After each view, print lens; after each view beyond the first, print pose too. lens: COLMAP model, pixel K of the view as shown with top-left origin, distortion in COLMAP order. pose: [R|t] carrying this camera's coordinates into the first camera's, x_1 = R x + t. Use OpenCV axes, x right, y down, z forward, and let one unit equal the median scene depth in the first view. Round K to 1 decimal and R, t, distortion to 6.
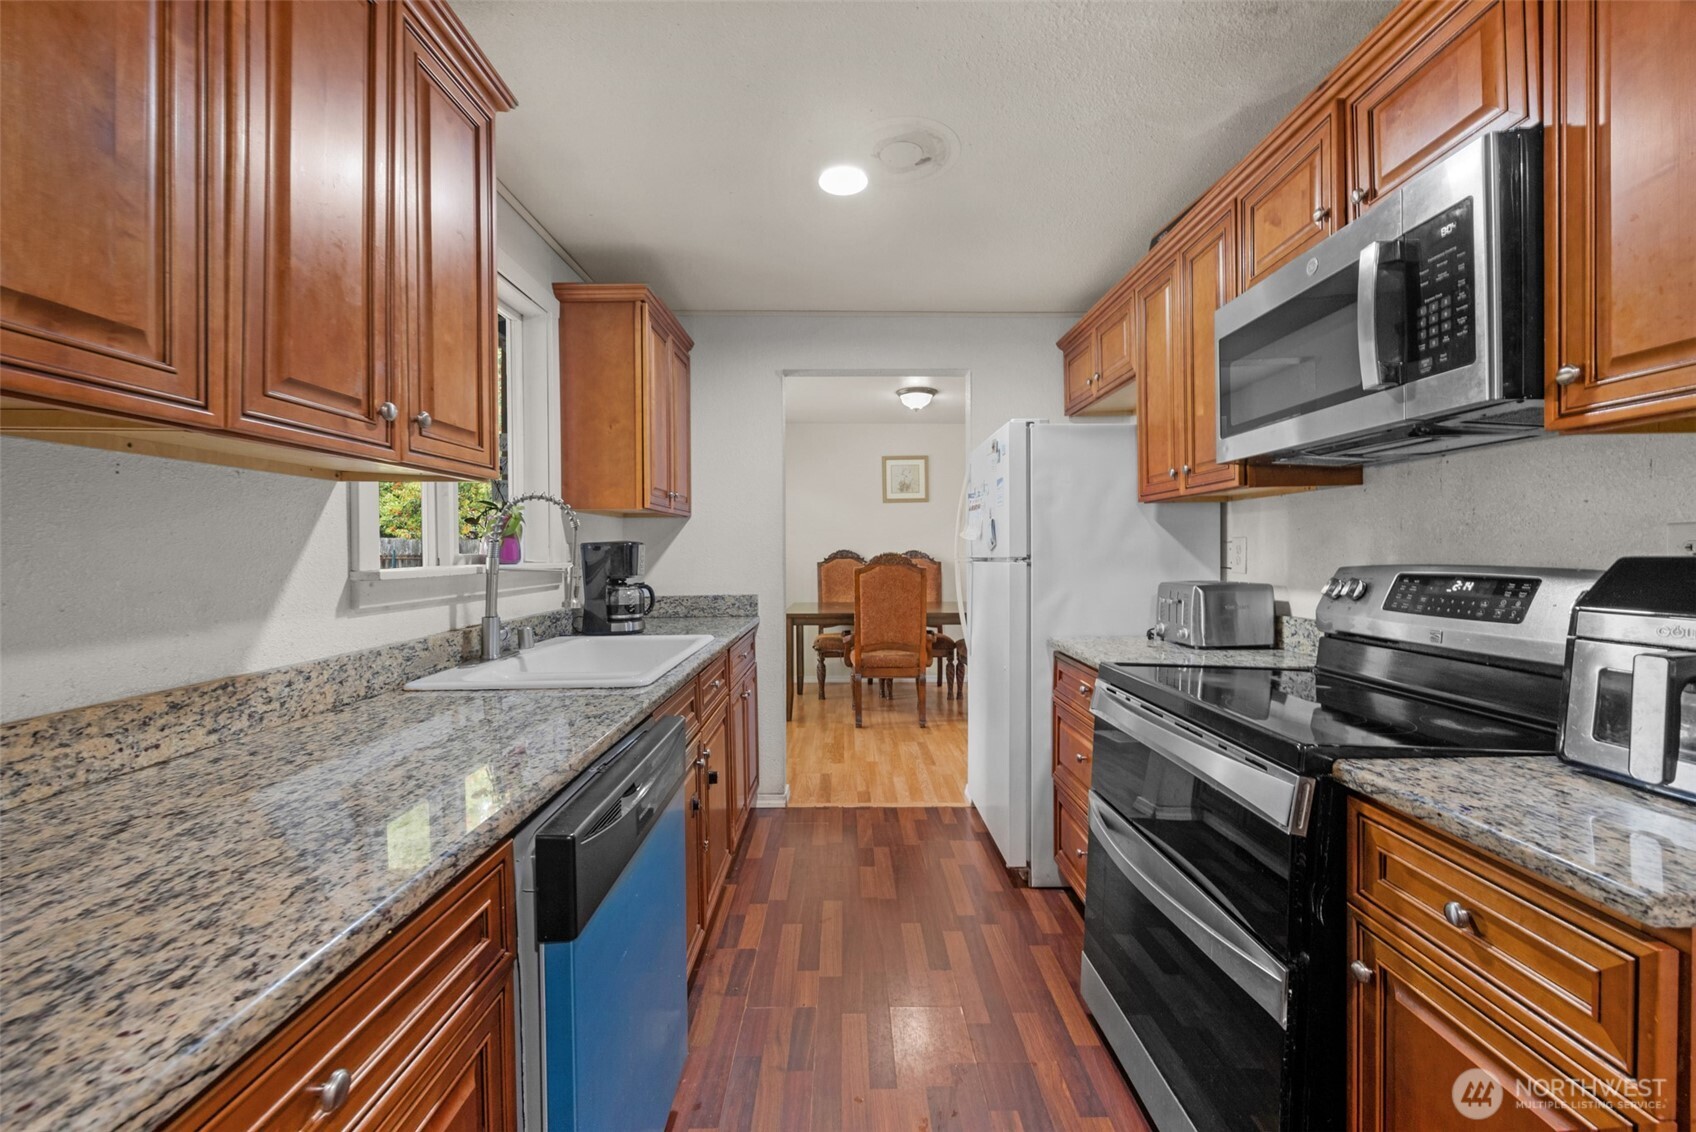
lens RADIAL K [[670.6, 0, 851.6], [0, 670.6, 558.7], [0, 0, 1]] dist [0.000603, 0.000376]
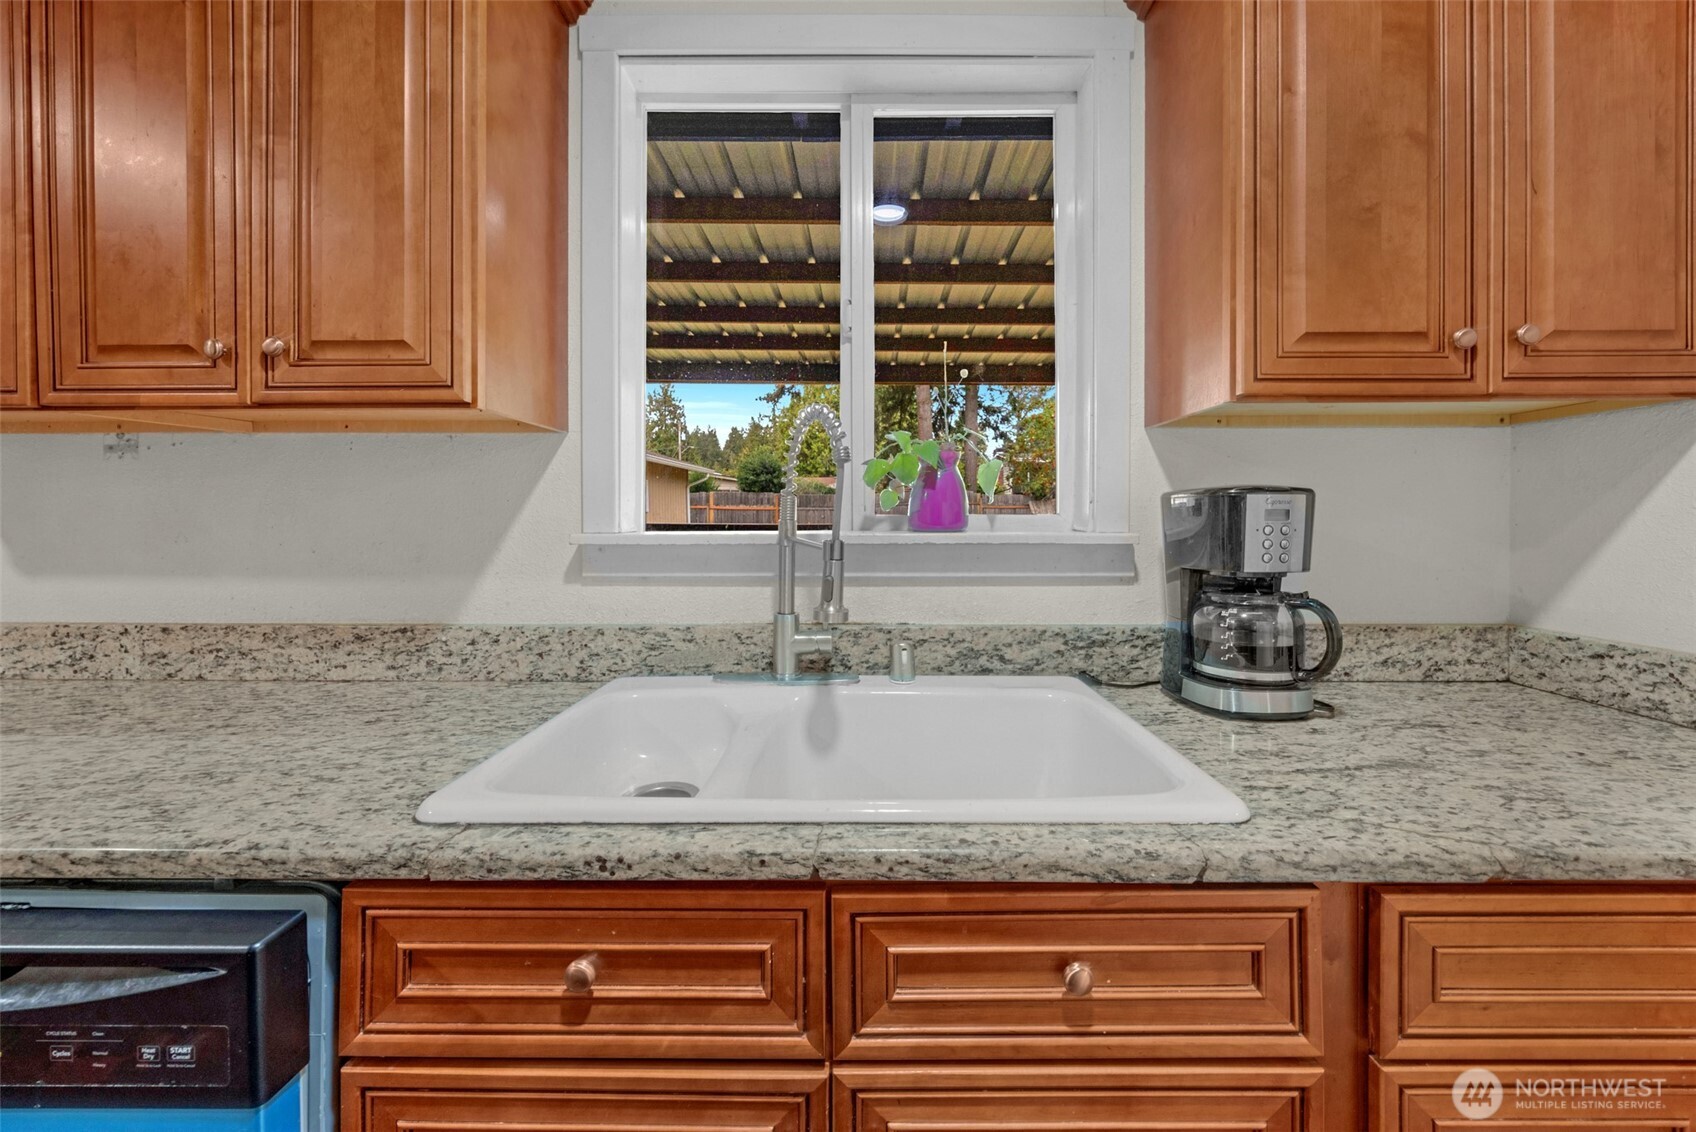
lens RADIAL K [[663.3, 0, 860.1], [0, 663.3, 516.6], [0, 0, 1]] dist [0.001203, -0.003232]
pose [[-0.013463, 0.009791, -0.999861, 0.116199], [-0.014438, 0.999846, 0.009985, -0.015653], [0.999805, 0.014570, -0.013319, 1.338168]]
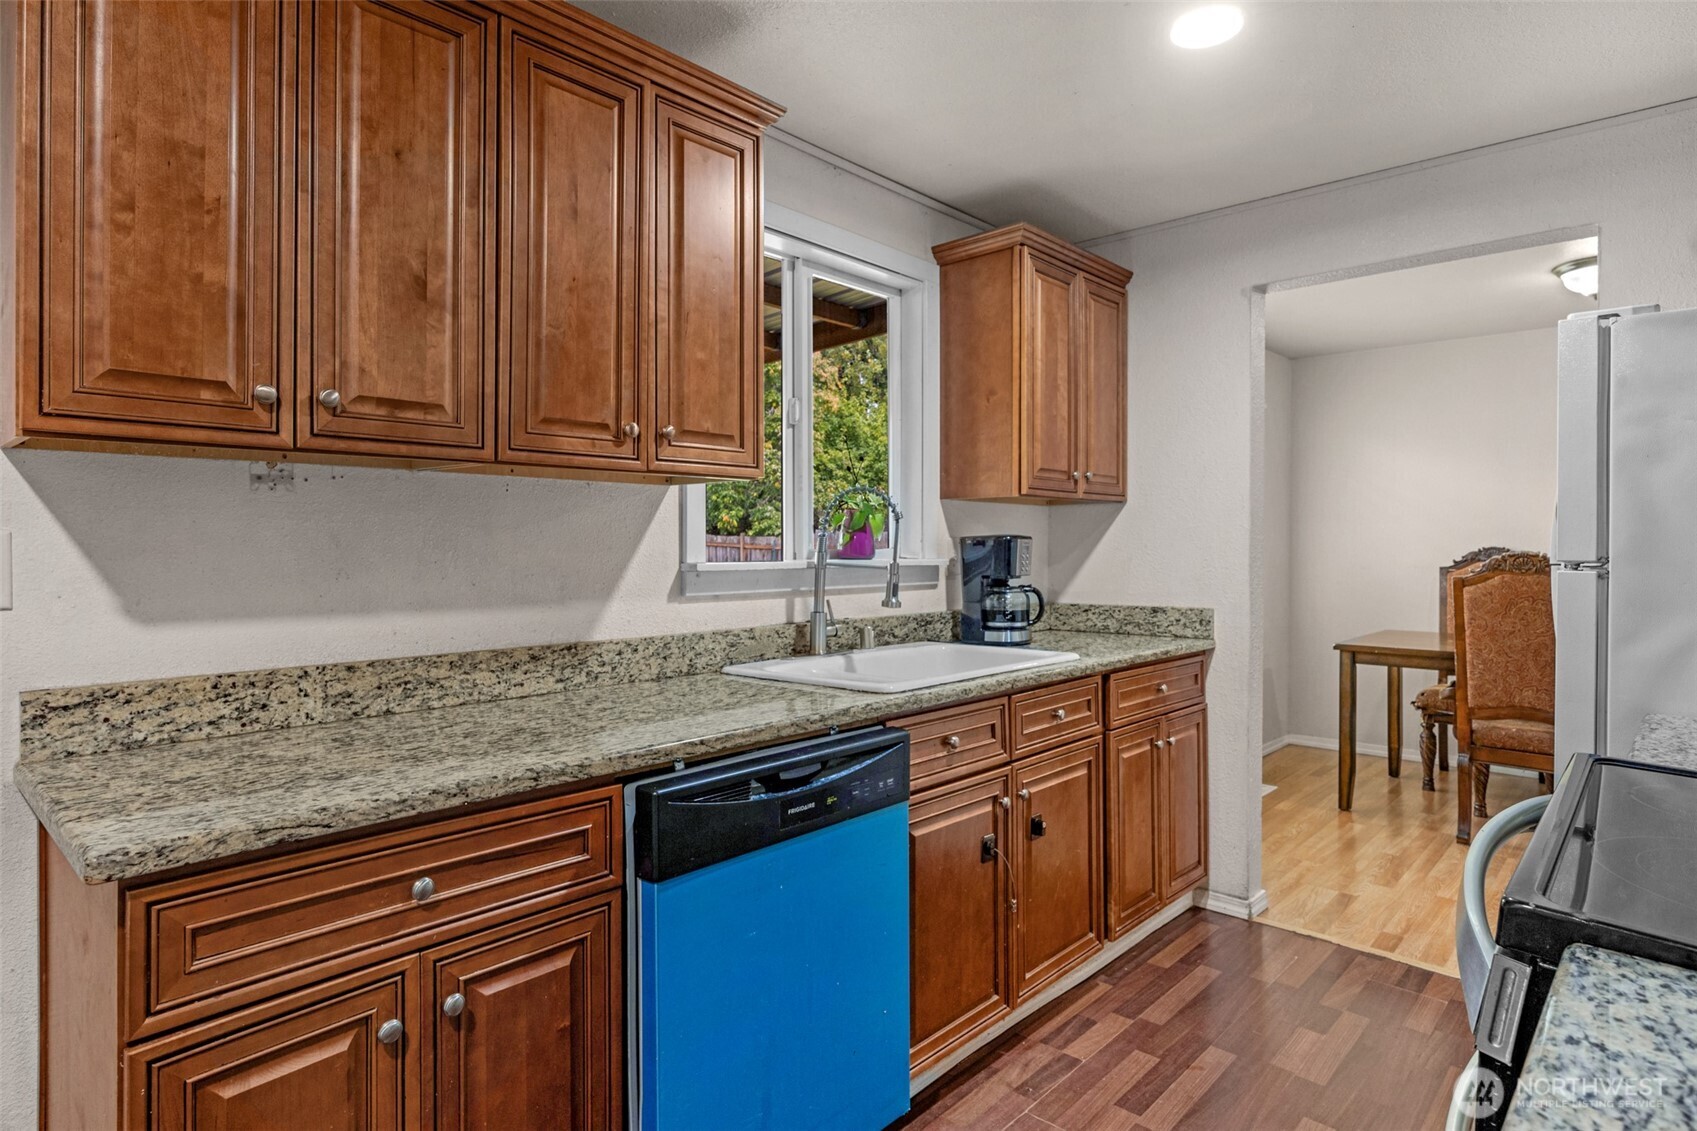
lens RADIAL K [[934.0, 0, 847.4], [0, 934.0, 549.0], [0, 0, 1]] dist [0.018659, 0.001498]
pose [[0.734762, 0.008143, -0.678276, 0.533465], [-0.013327, 0.999908, -0.002433, -0.004805], [0.678194, 0.010828, 0.734803, 0.016867]]
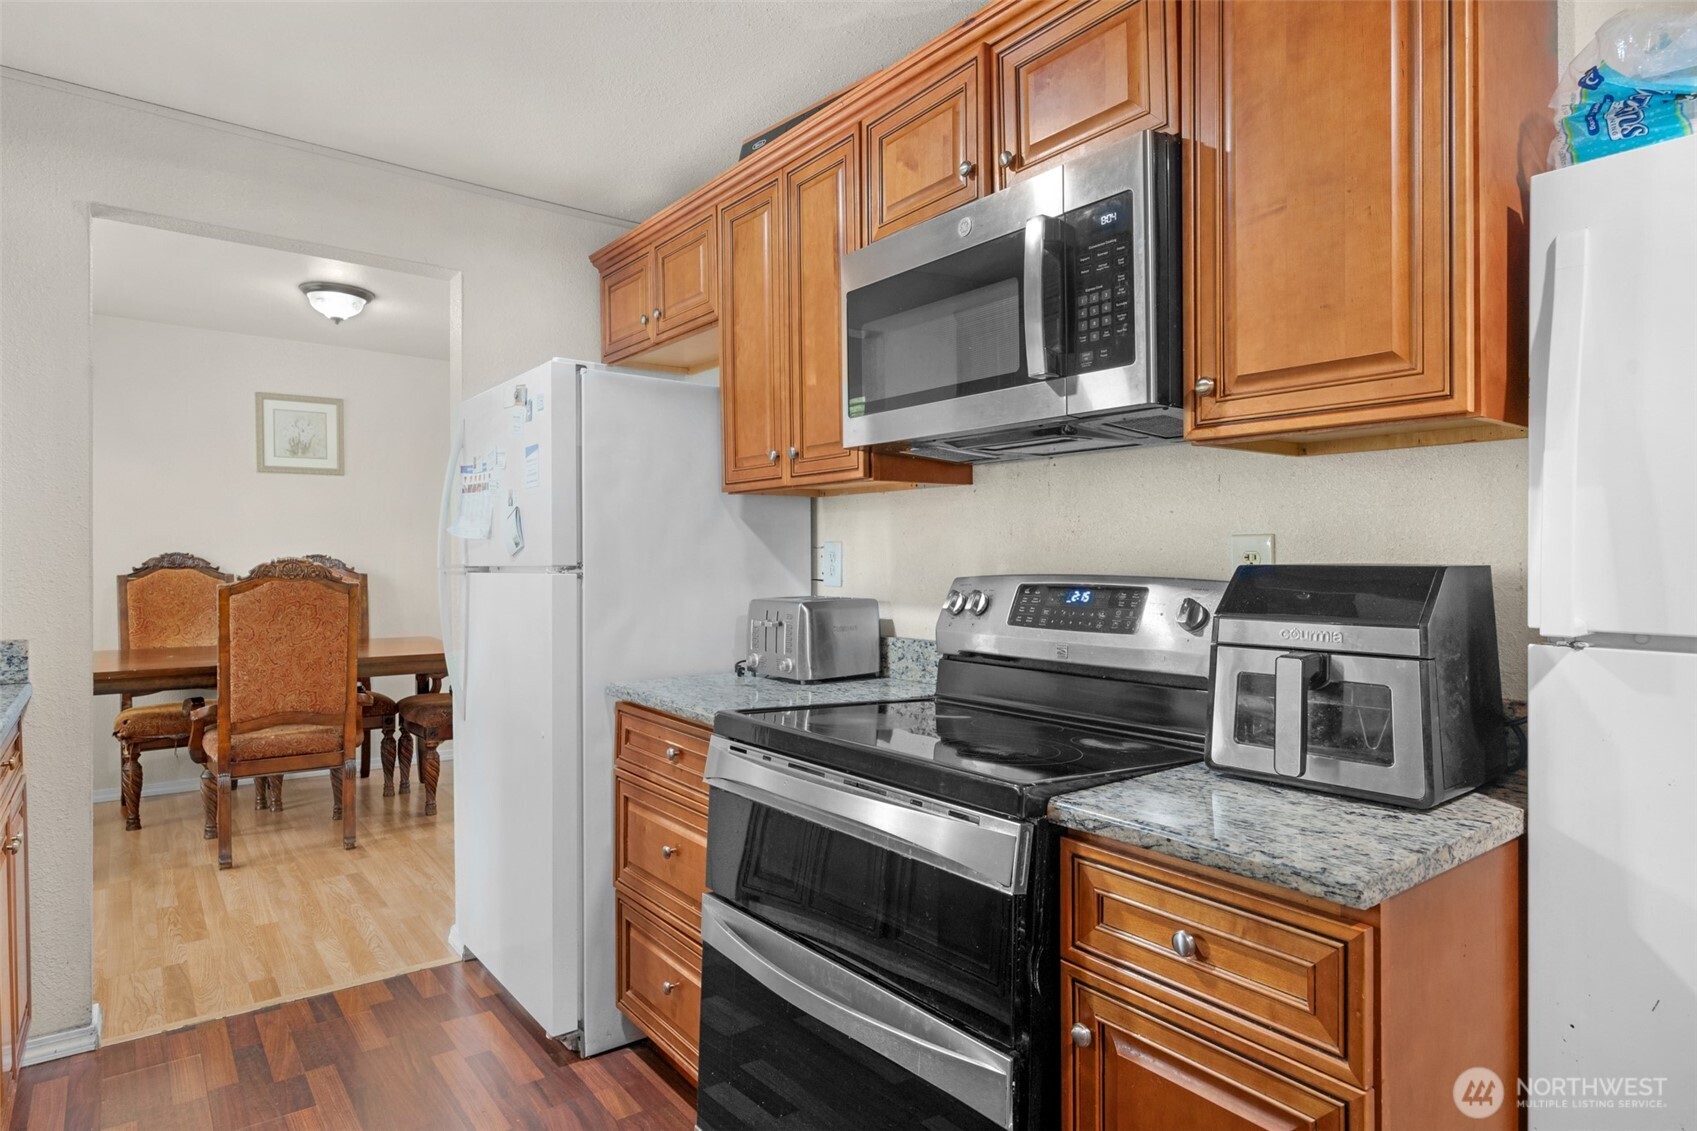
lens RADIAL K [[958.0, 0, 849.4], [0, 958.0, 558.1], [0, 0, 1]] dist [0.000314, 0.001397]
pose [[0.797766, 0.007363, 0.602922, -0.174800], [-0.000187, 0.999928, -0.011964, 0.002736], [-0.602967, 0.009431, 0.797710, 0.121990]]
